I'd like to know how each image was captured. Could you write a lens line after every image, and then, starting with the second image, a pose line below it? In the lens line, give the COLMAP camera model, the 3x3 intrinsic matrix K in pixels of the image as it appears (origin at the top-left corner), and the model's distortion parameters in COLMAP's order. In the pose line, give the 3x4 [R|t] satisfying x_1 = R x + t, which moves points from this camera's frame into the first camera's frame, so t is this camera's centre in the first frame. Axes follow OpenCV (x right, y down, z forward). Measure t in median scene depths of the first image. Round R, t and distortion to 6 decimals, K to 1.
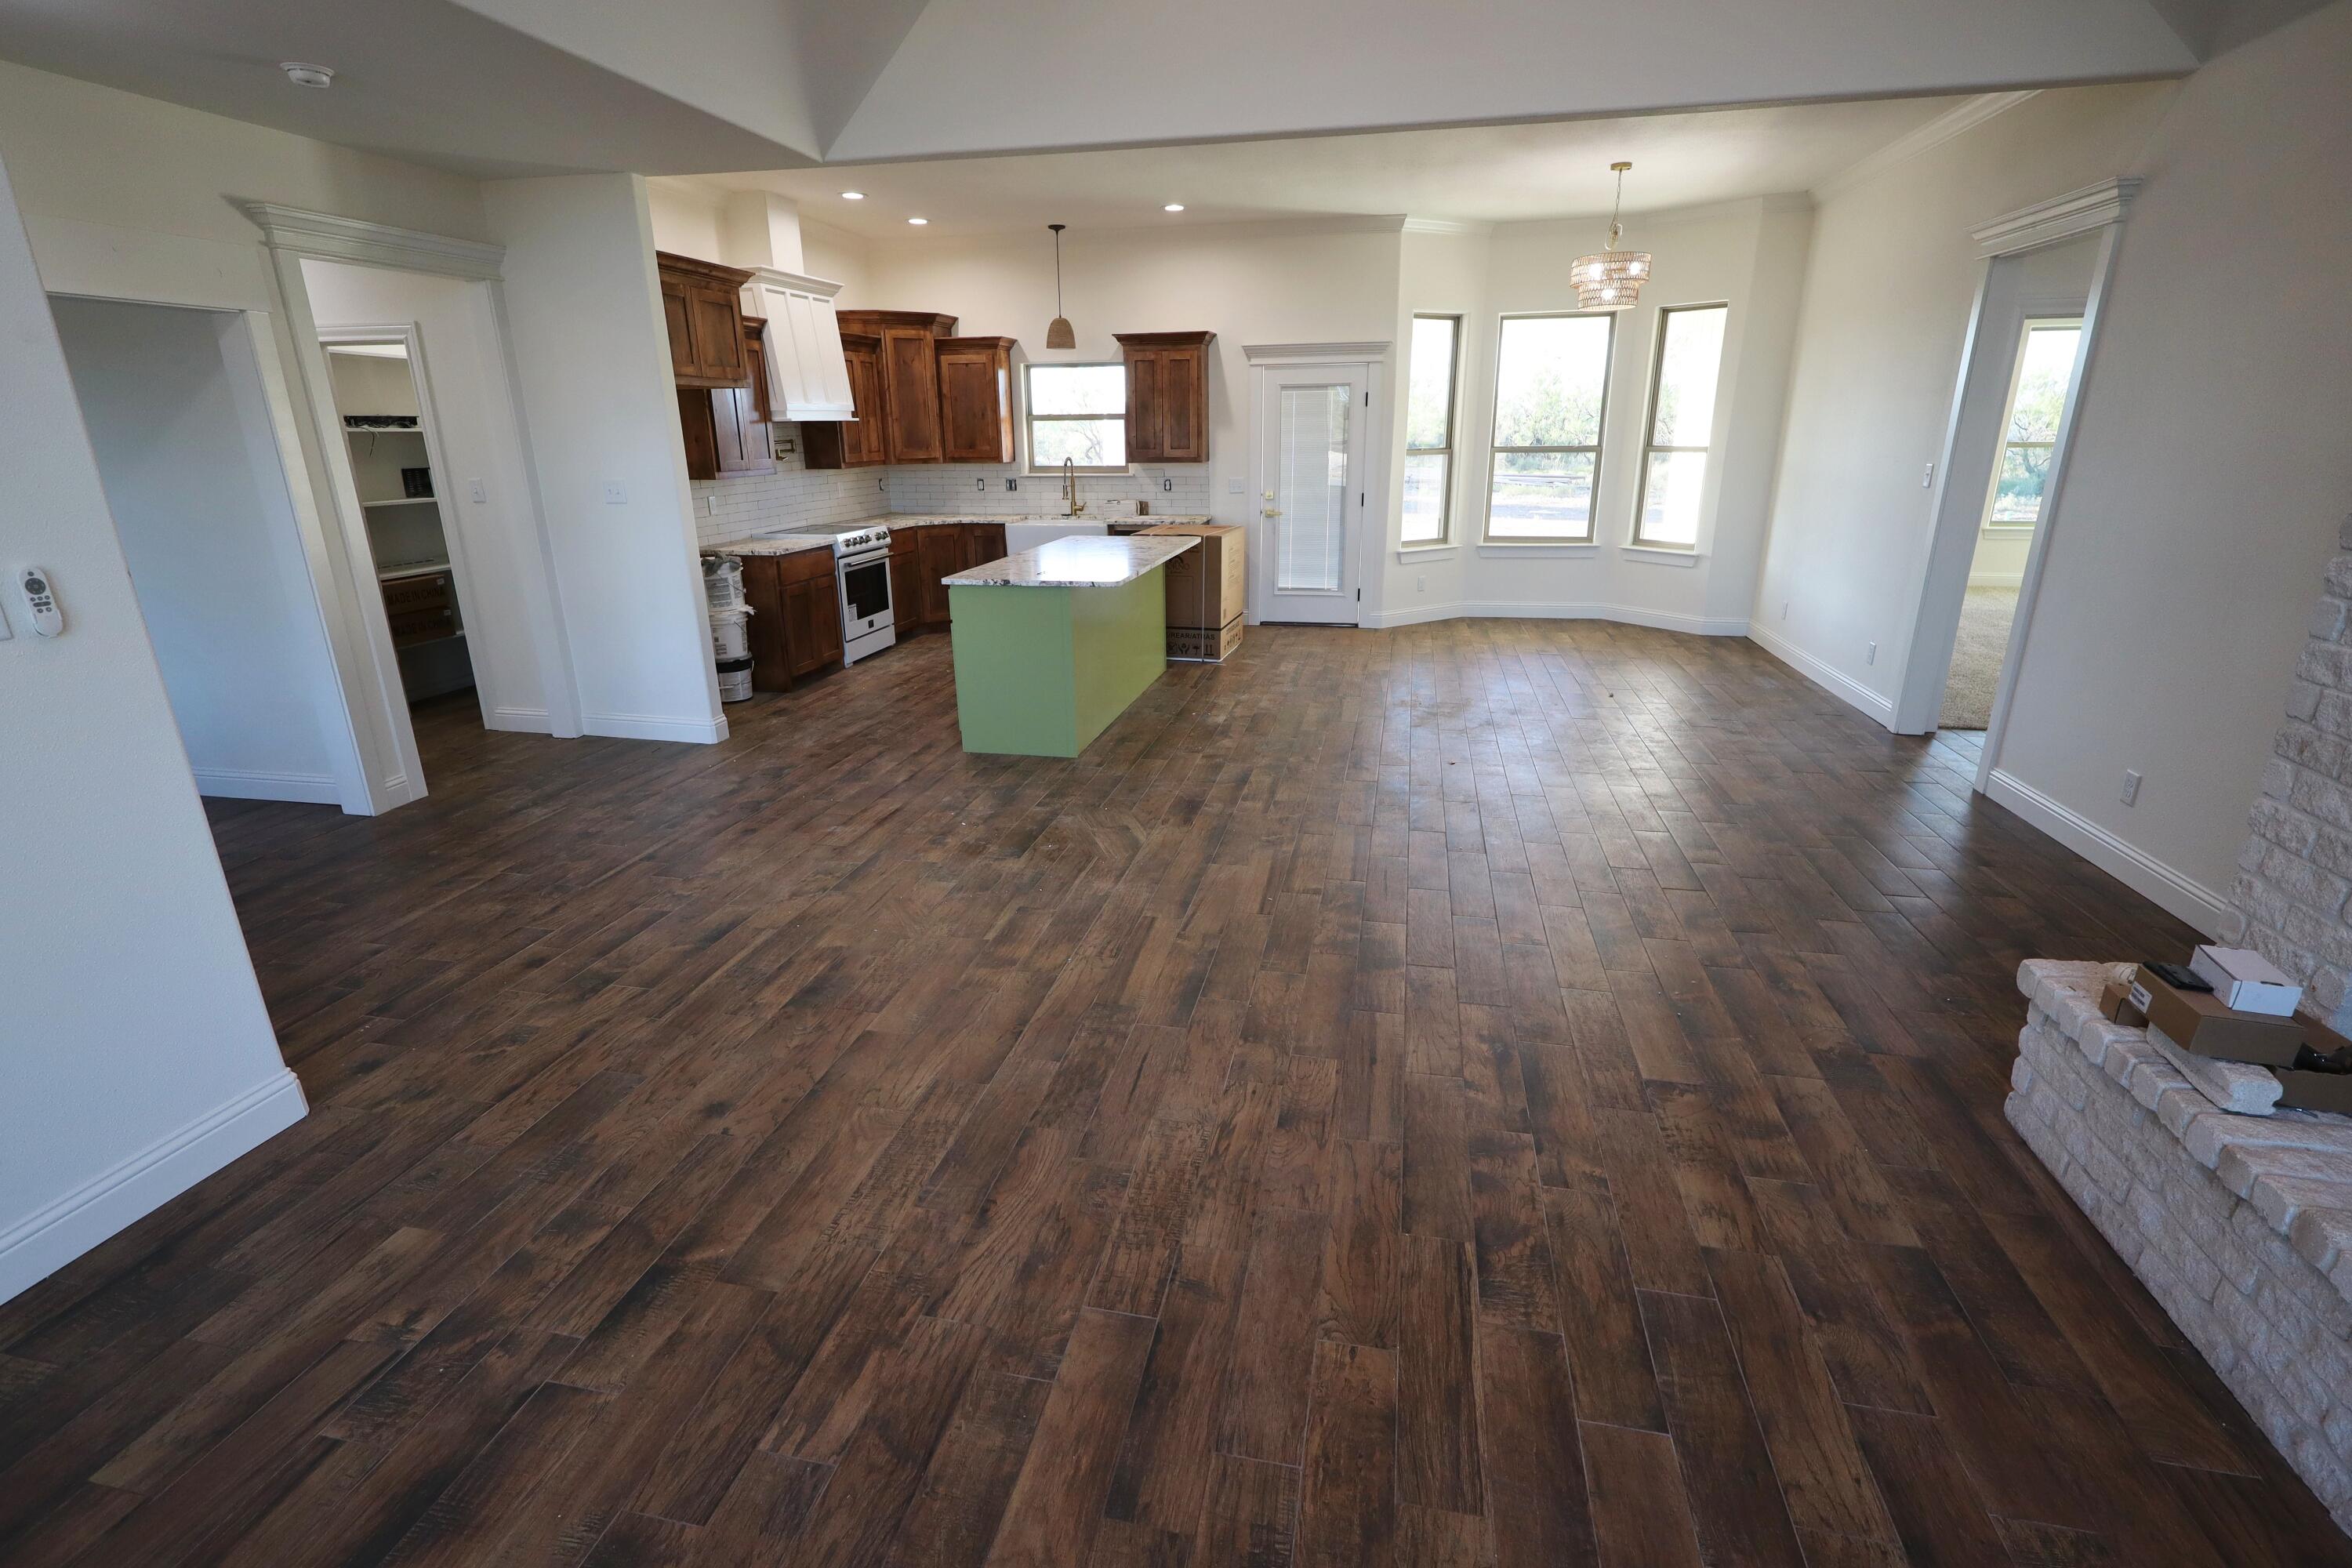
lens RADIAL K [[1092.1, 0, 1176.9], [0, 1092.1, 790.3], [0, 0, 1]] dist [-0.001794, 0.000577]
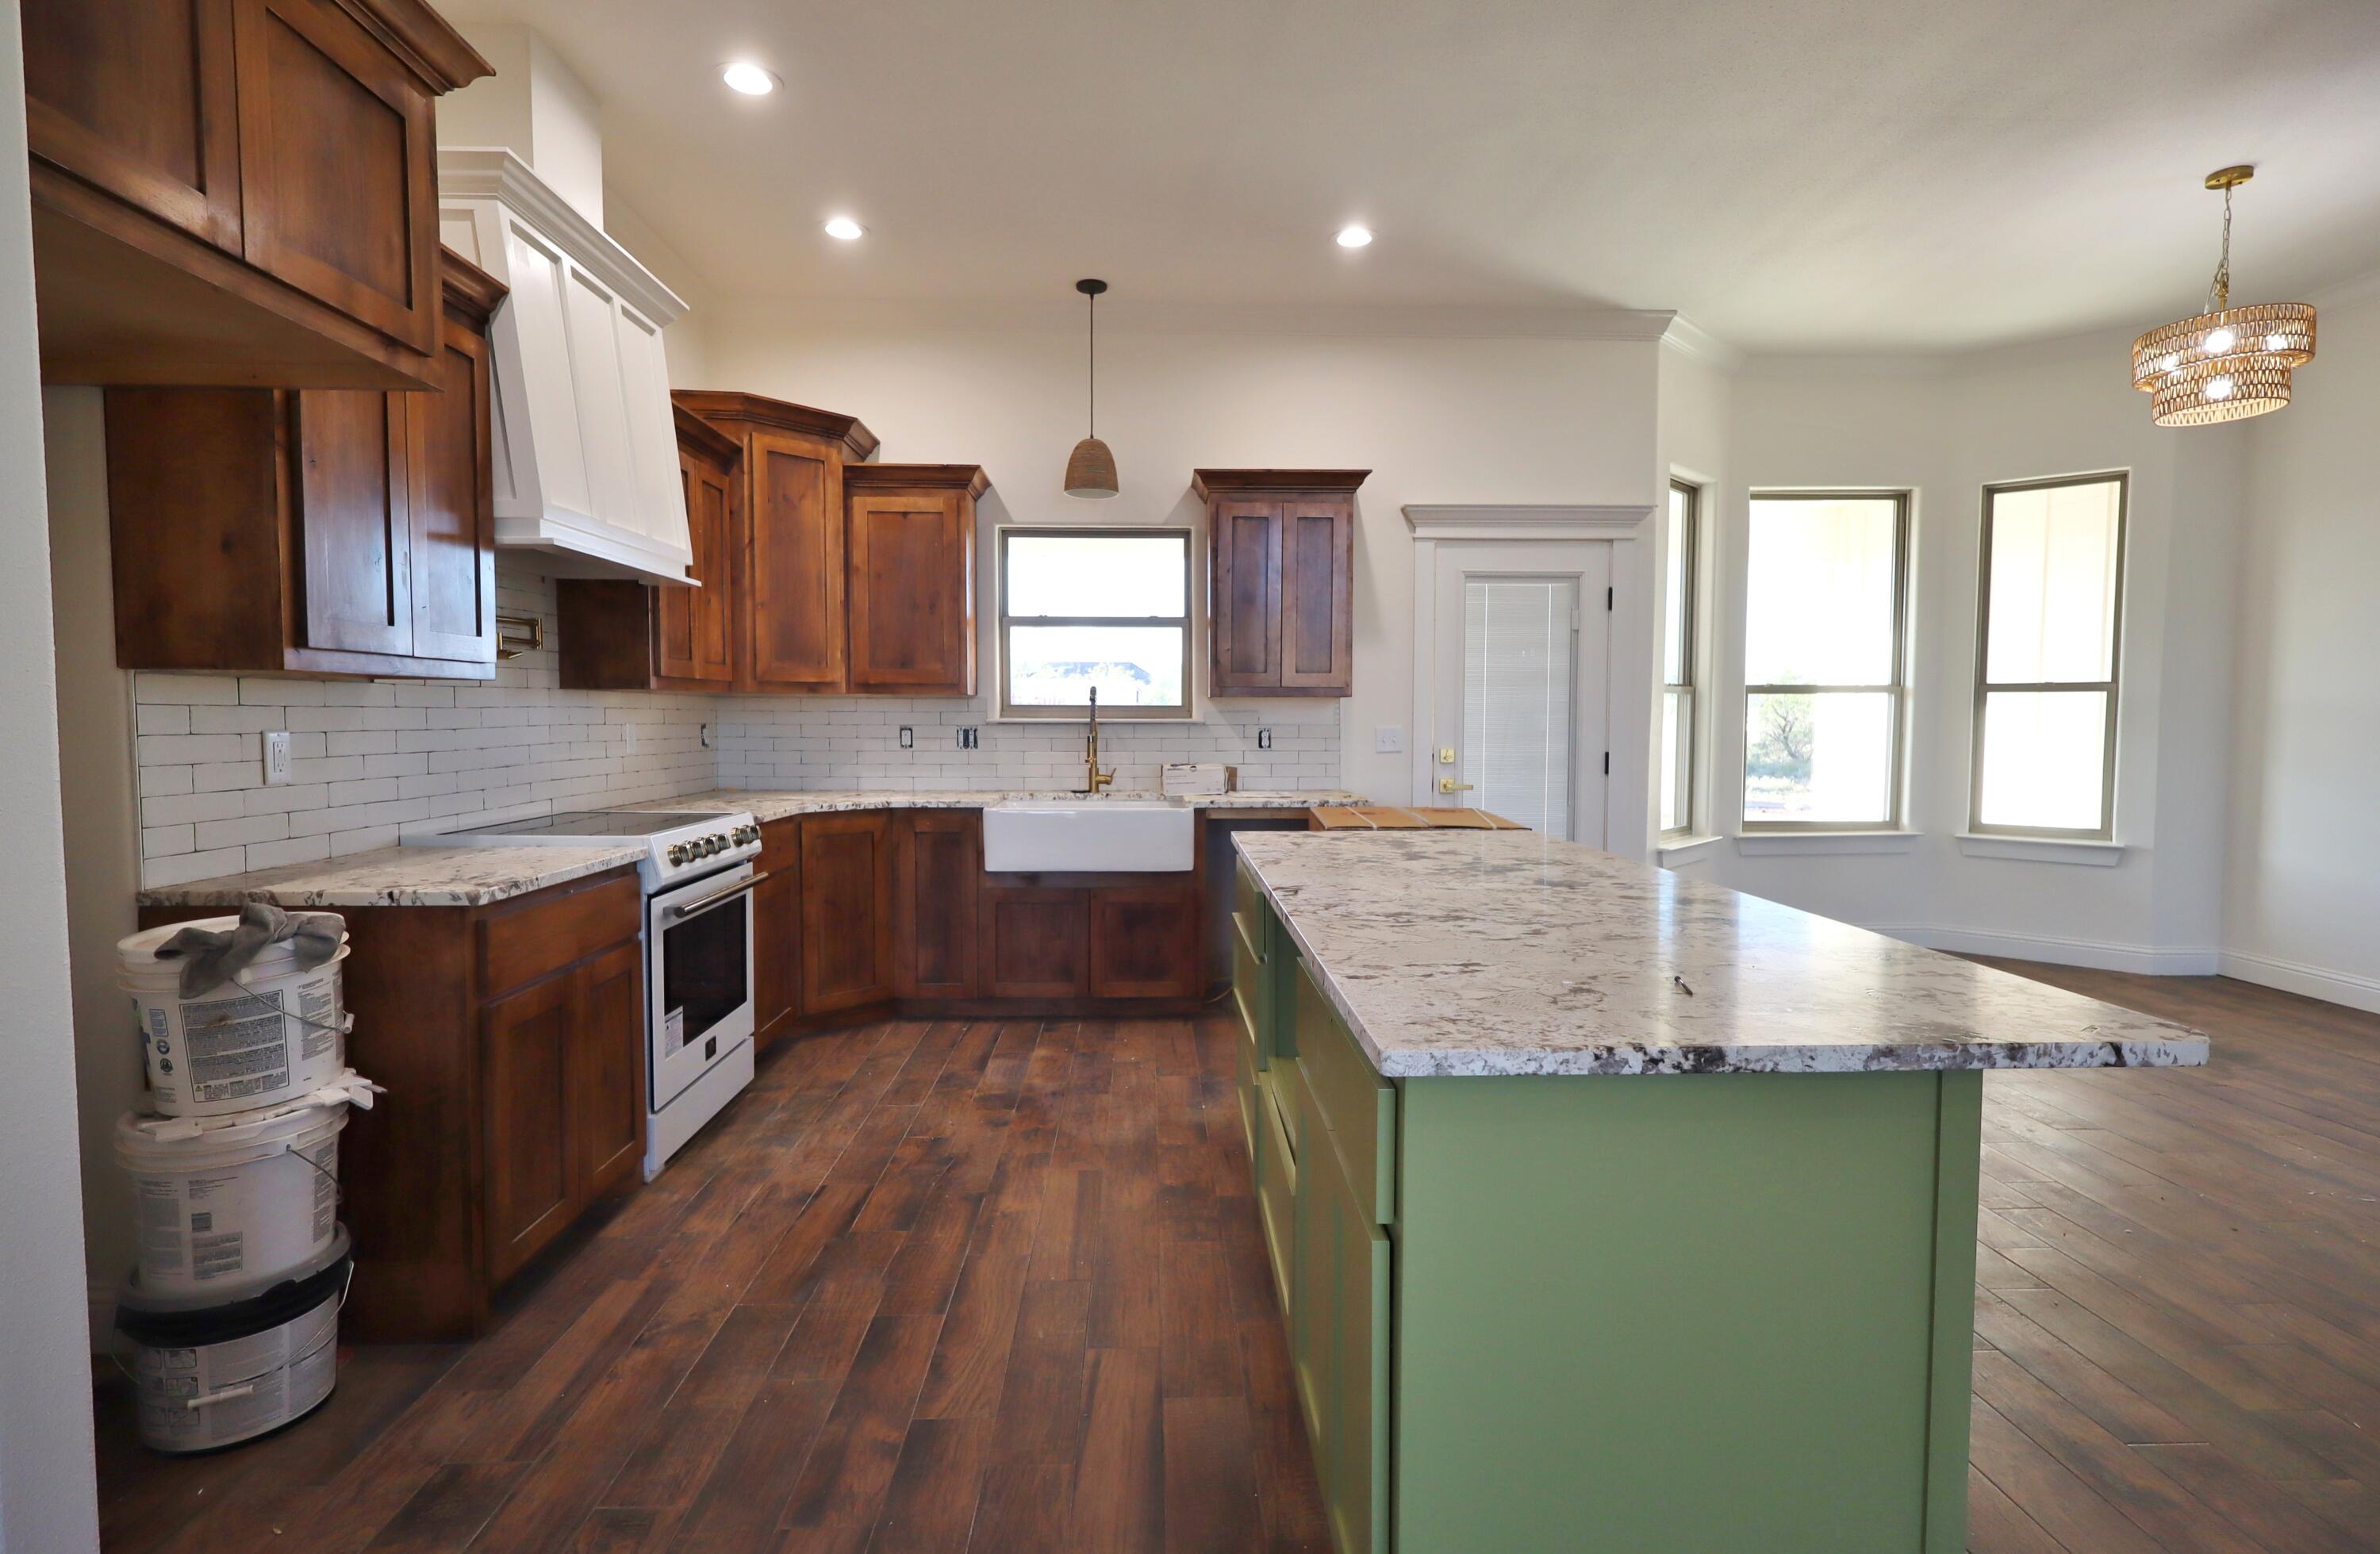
lens RADIAL K [[1121.2, 0, 1177.8], [0, 1121.2, 781.9], [0, 0, 1]] dist [-0.005562, -0.000132]
pose [[0.972732, -0.001912, 0.231922, -0.232433], [0.063022, 0.964520, -0.256376, -0.145907], [-0.223204, 0.264002, 0.938341, 0.610111]]
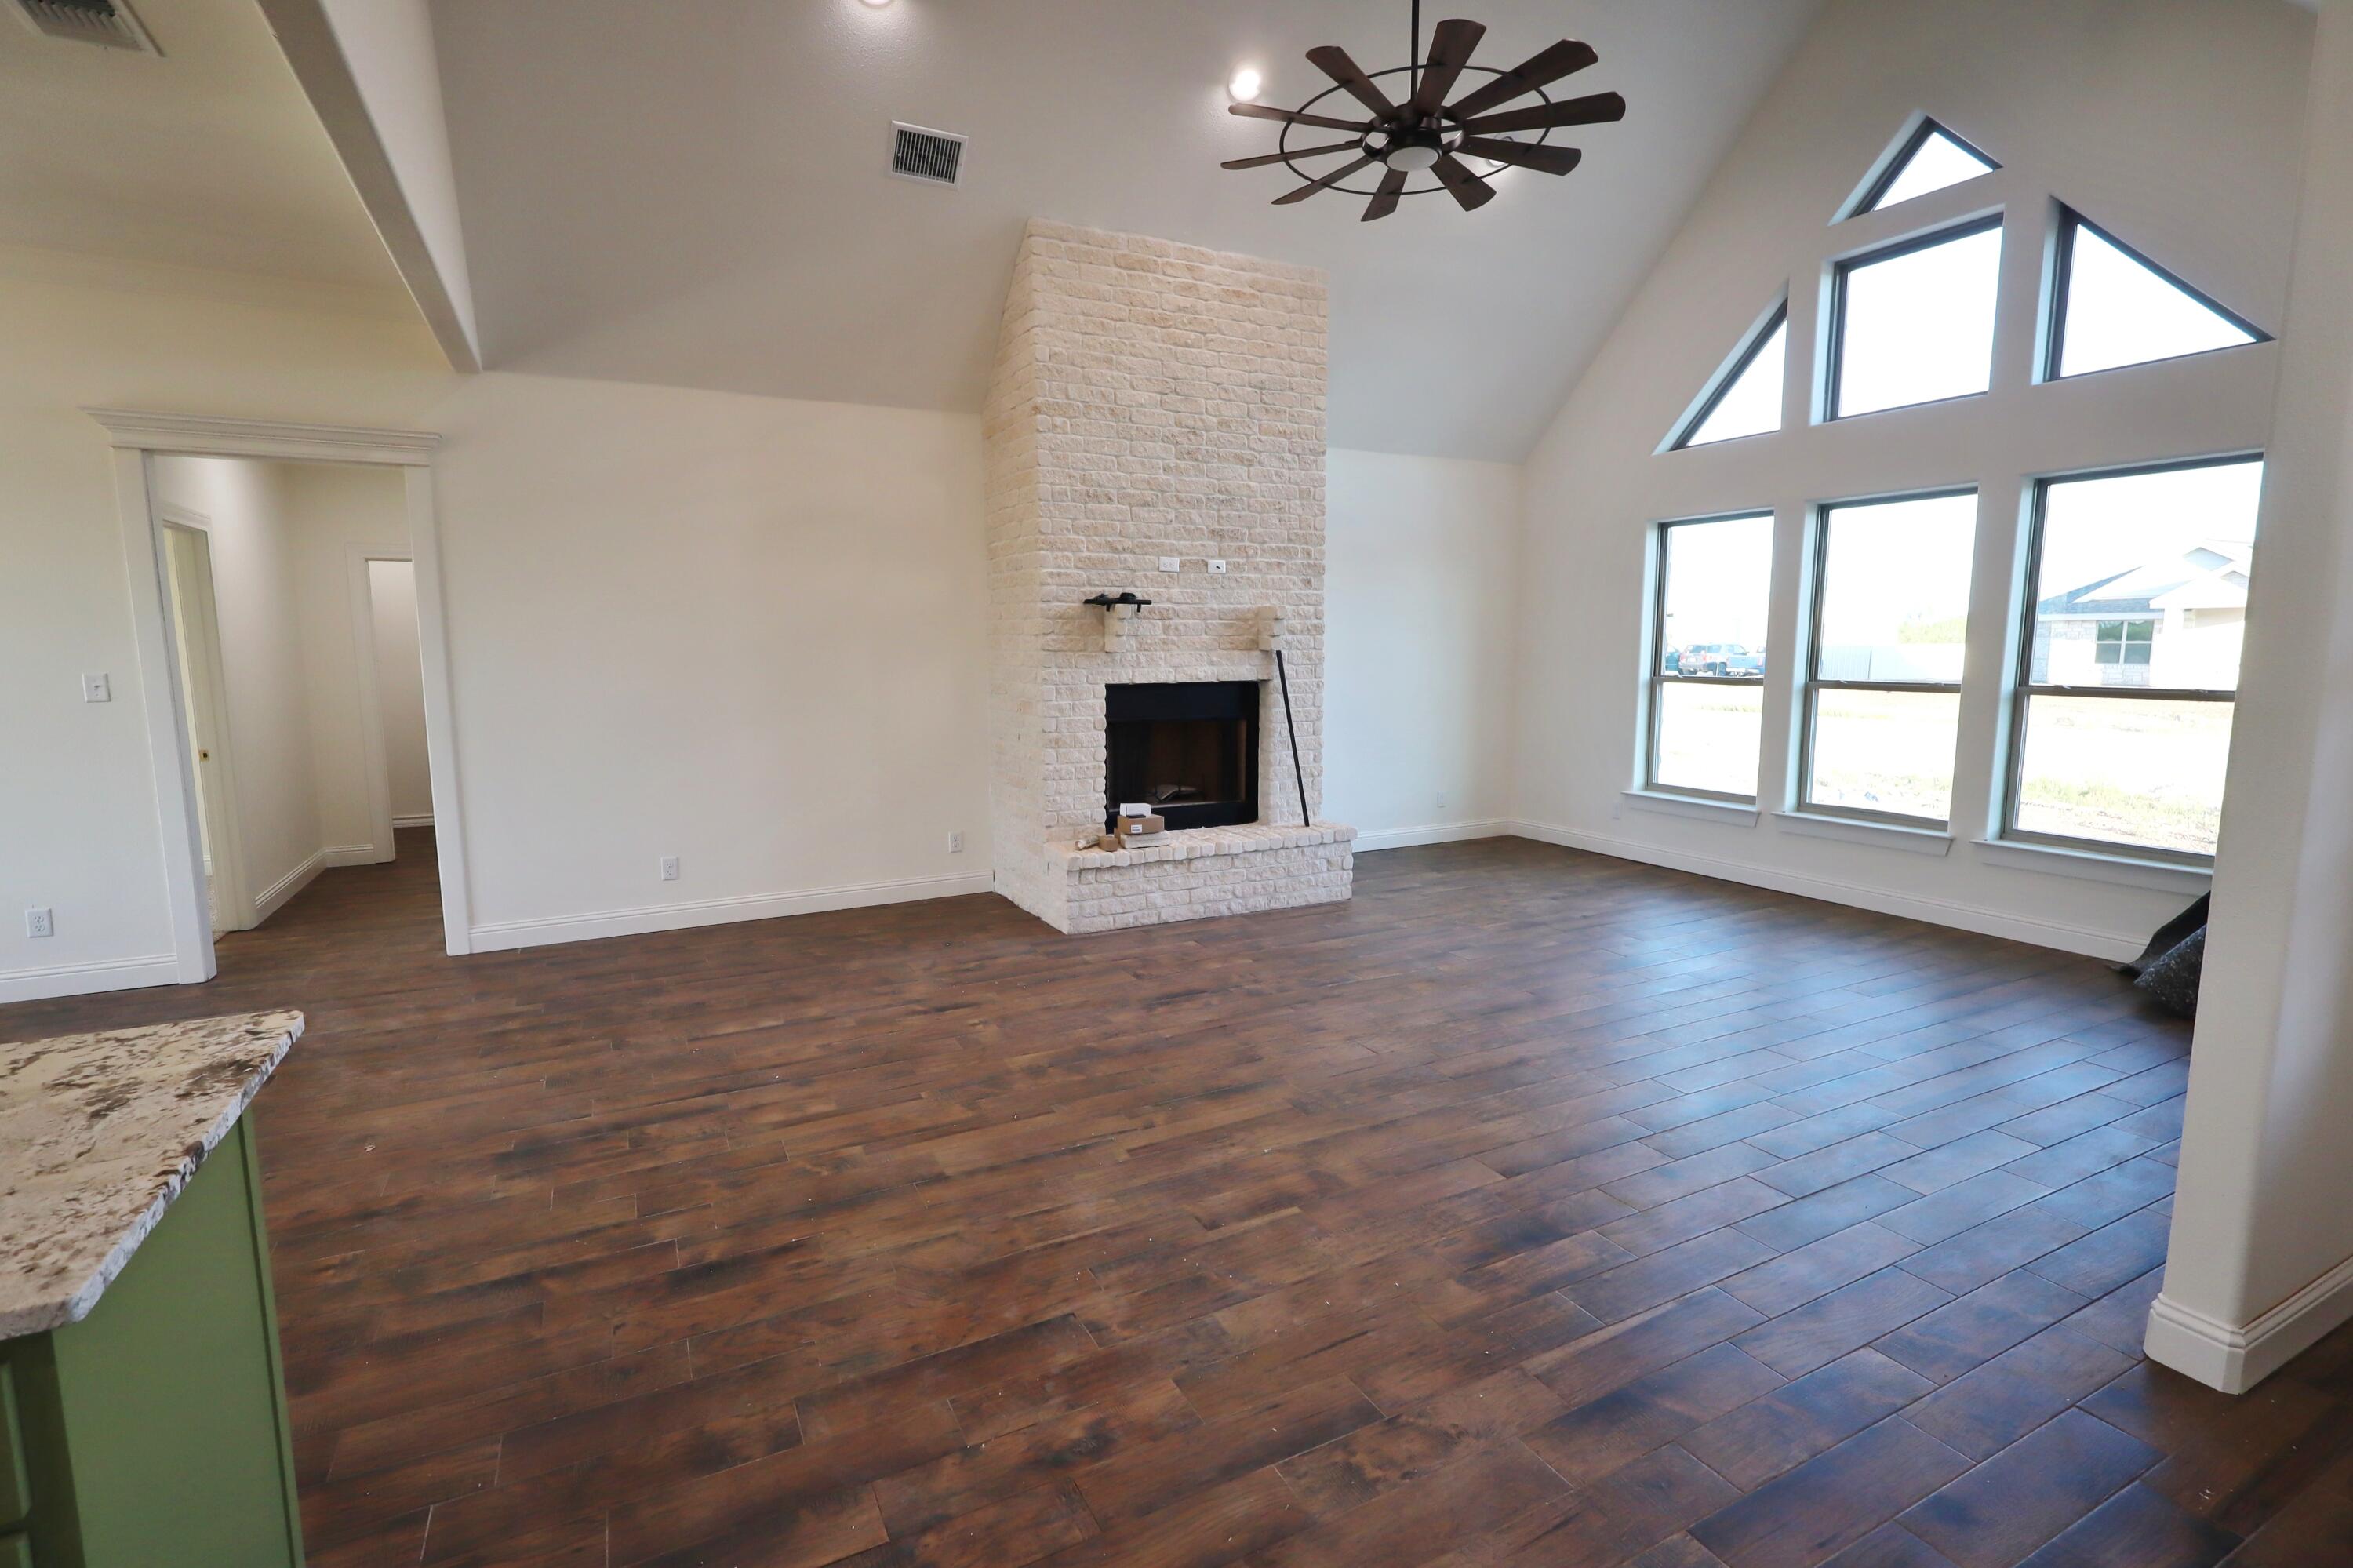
lens RADIAL K [[1092.6, 0, 1171.8], [0, 1092.6, 779.1], [0, 0, 1]] dist [-0.001794, 0.000577]
pose [[-0.630219, -0.085222, 0.771726, -0.362071], [0.257248, 0.914896, 0.311109, -0.217726], [-0.732563, 0.394592, -0.554662, 0.712266]]
